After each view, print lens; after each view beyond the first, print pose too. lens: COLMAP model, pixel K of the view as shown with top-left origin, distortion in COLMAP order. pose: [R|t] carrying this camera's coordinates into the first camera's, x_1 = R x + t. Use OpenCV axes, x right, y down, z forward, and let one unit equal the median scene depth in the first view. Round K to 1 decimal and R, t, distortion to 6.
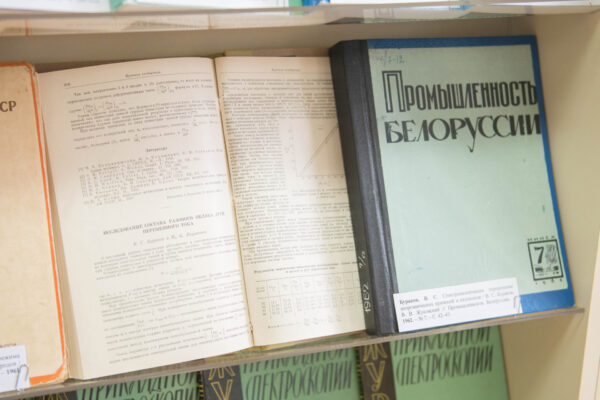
lens RADIAL K [[1040.3, 0, 302.6], [0, 1040.3, 196.6], [0, 0, 1]] dist [0.070521, 0.000000]
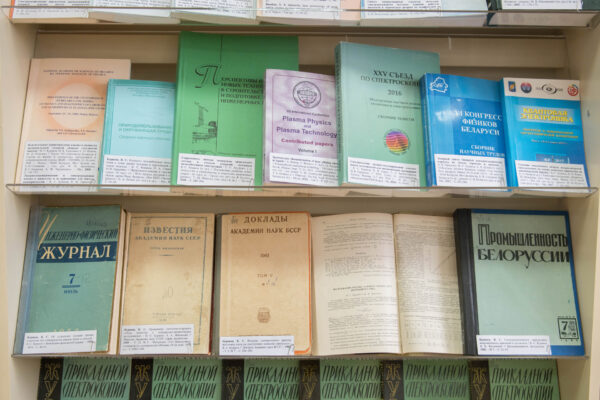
lens RADIAL K [[779.2, 0, 299.4], [0, 779.2, 200.9], [0, 0, 1]] dist [0.031861, 0.000000]
pose [[0.940788, 0.017088, -0.338565, 0.262957], [-0.093502, 0.973067, -0.210707, 0.185902], [0.325846, 0.229887, 0.917048, -0.501900]]
